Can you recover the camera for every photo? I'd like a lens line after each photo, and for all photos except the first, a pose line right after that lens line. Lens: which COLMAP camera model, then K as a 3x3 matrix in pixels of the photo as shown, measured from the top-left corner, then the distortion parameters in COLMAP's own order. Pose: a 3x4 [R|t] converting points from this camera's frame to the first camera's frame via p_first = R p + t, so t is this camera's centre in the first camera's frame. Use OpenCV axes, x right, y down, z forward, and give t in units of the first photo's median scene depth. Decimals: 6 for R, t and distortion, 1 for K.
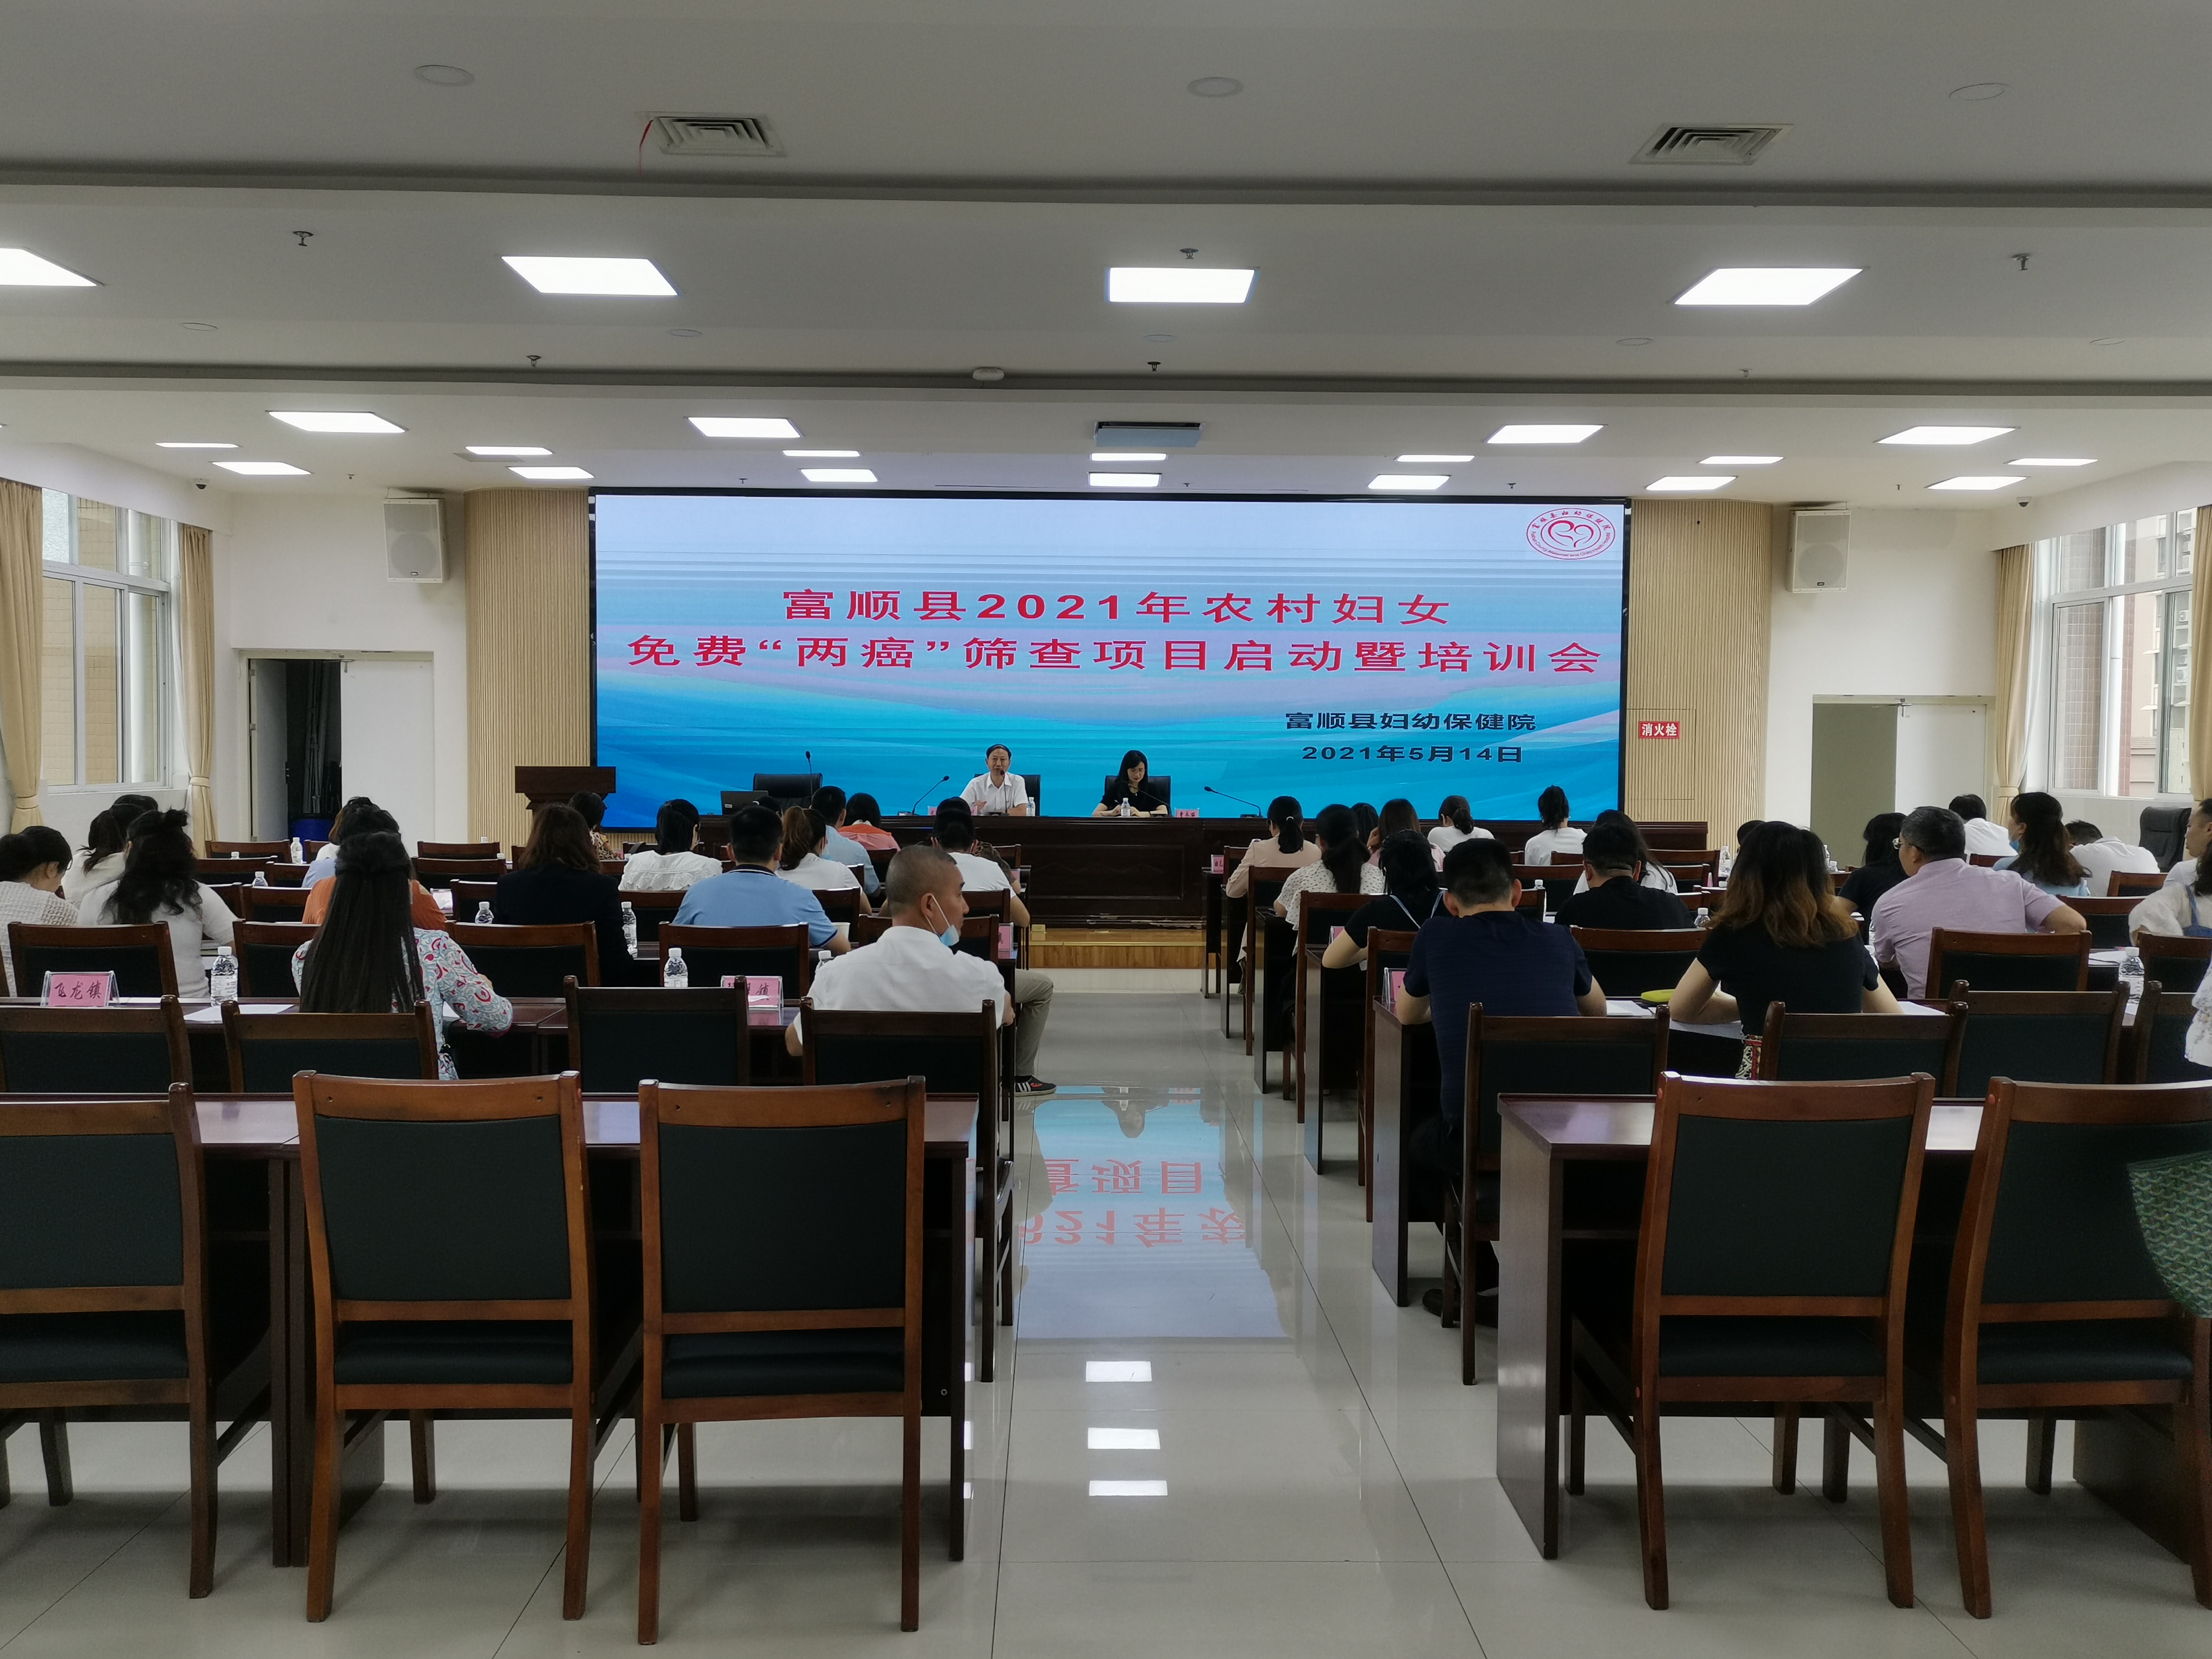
lens RADIAL K [[1964.4, 0, 1107.7], [0, 1964.4, 825.3], [0, 0, 1]] dist [0.058977, 0.026455]
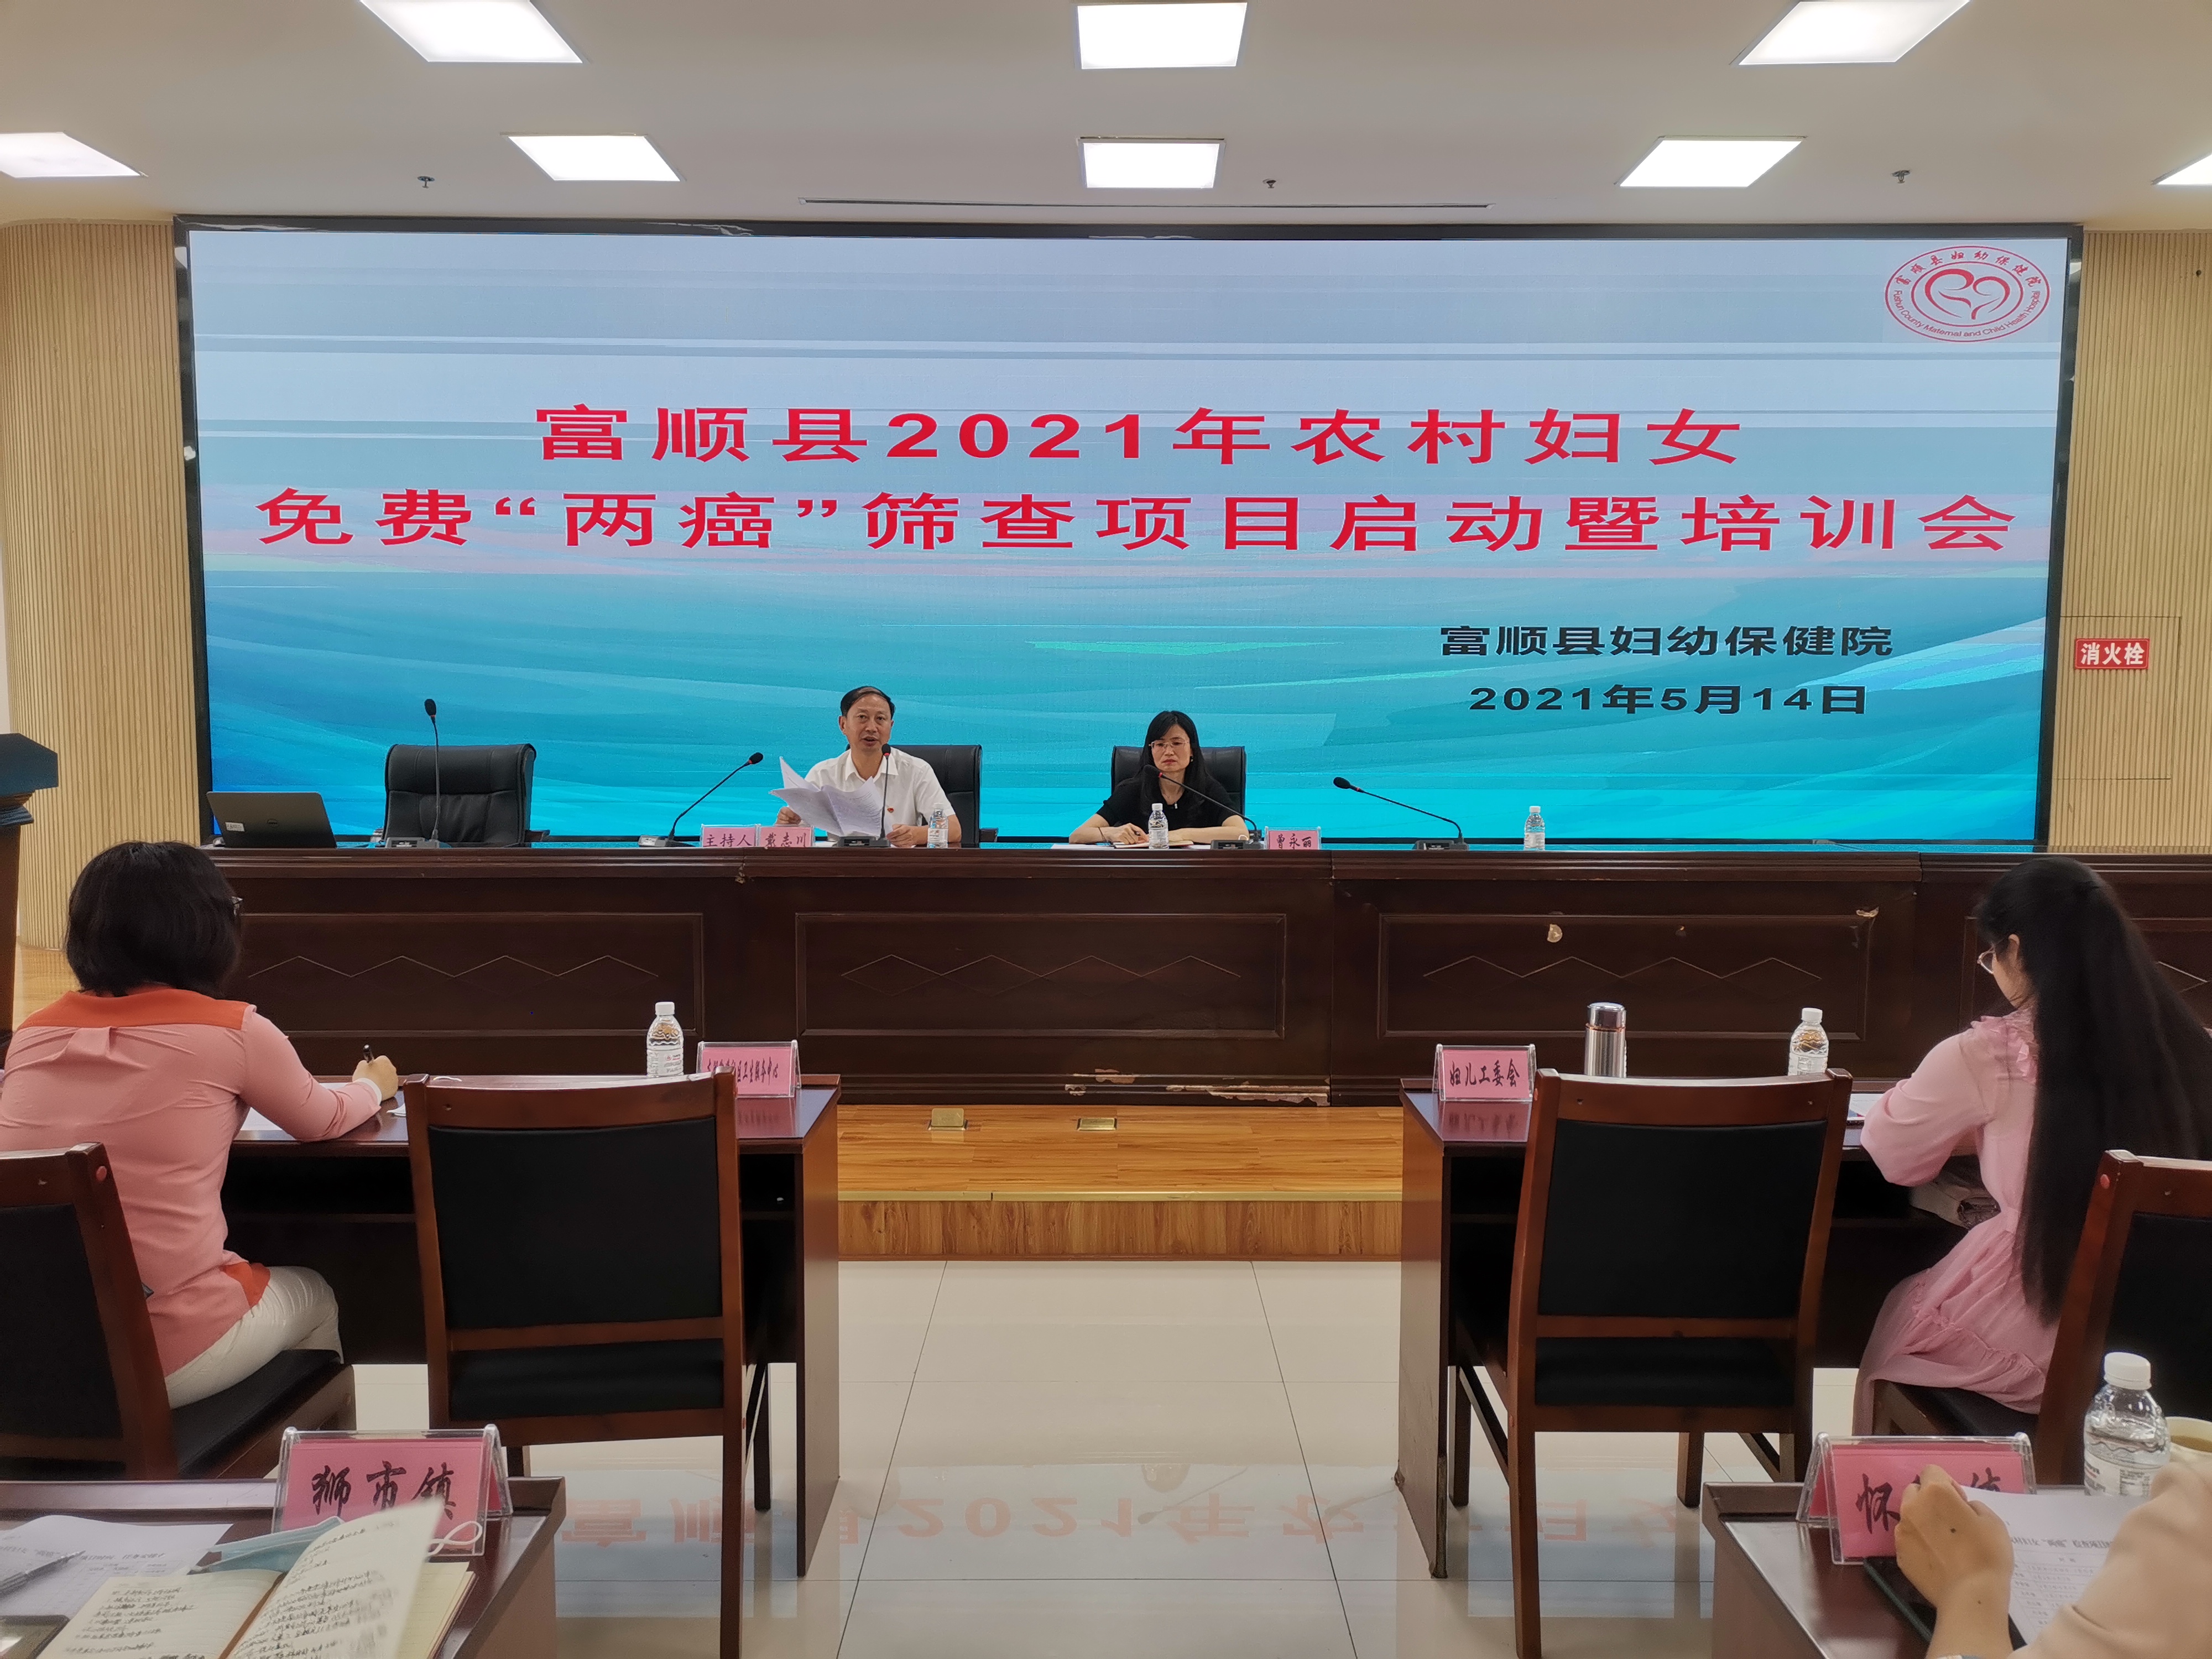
lens RADIAL K [[1668.3, 0, 1107.8], [0, 1668.3, 824.1], [0, 0, 1]] dist [0.048389, -0.031018]
pose [[0.999826, -0.001783, -0.018544, 0.004636], [0.002609, 0.999001, 0.044603, -0.022615], [0.018446, -0.044643, 0.998833, 0.522028]]
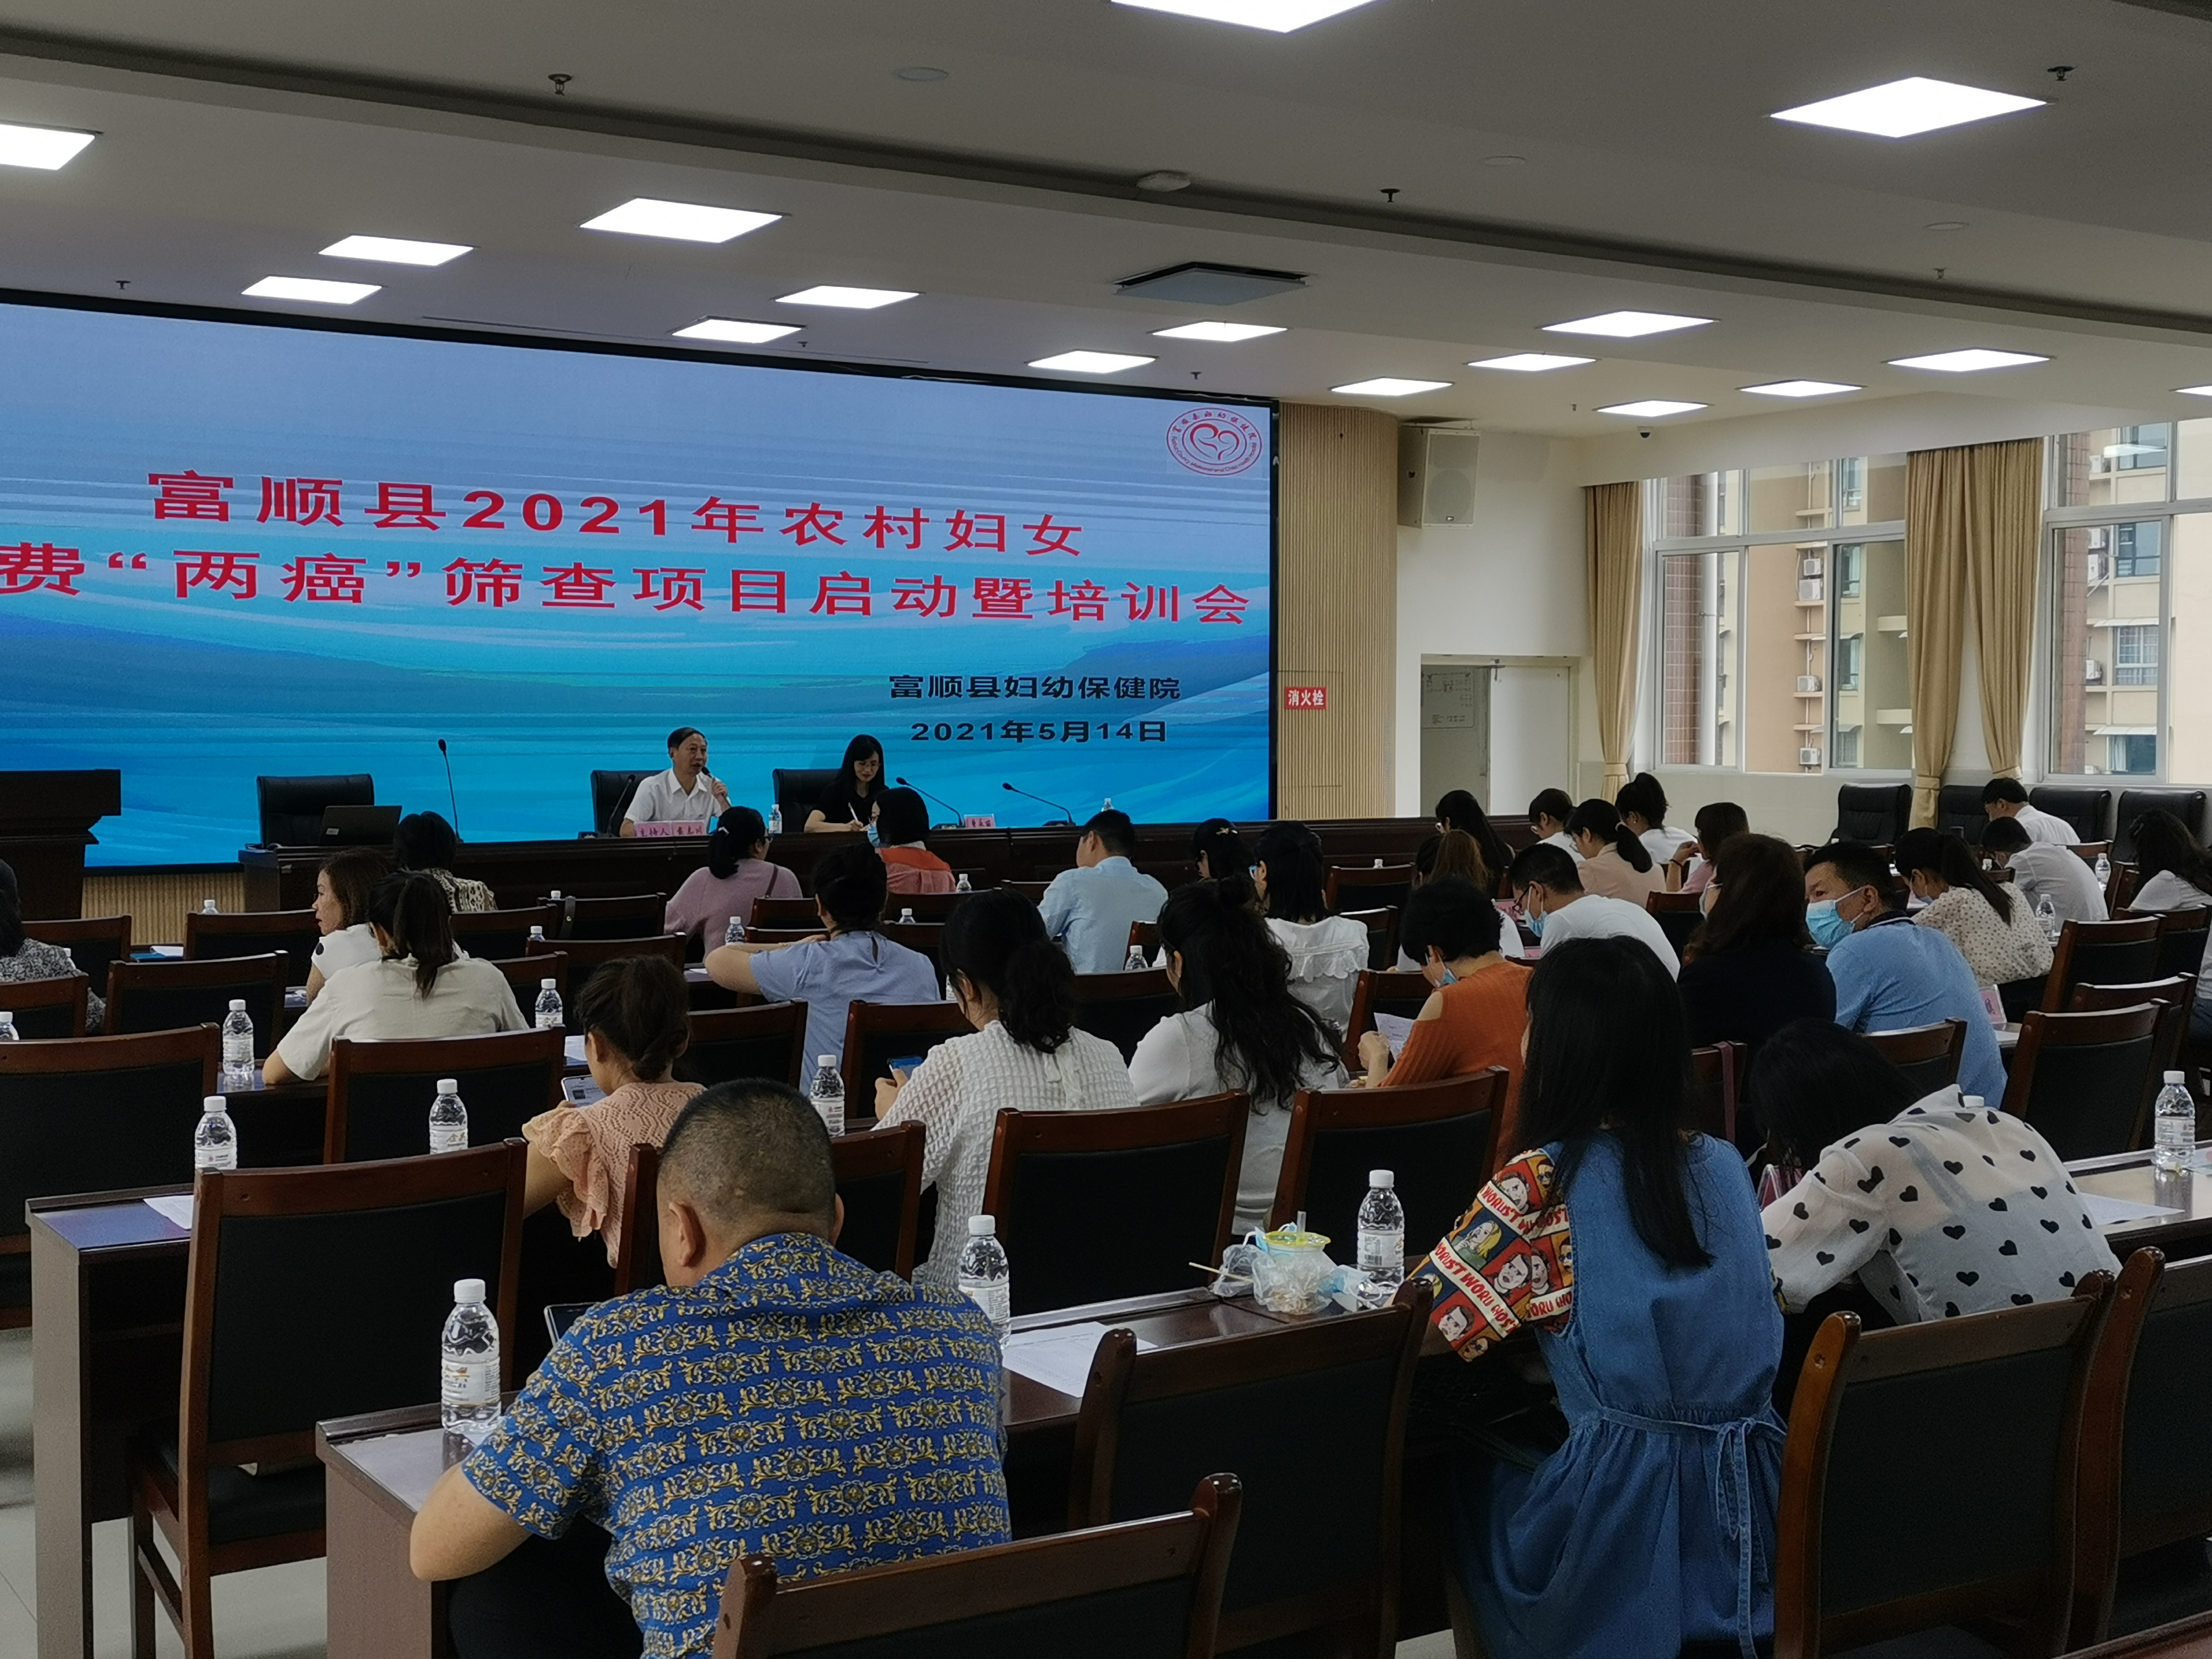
lens RADIAL K [[2598.4, 0, 1097.5], [0, 2598.4, 832.4], [0, 0, 1]] dist [0.058203, 0.000000]
pose [[0.853146, -0.030580, 0.520776, -0.336309], [0.024200, 0.999526, 0.019047, -0.016674], [-0.521111, -0.003647, 0.853481, 0.160936]]
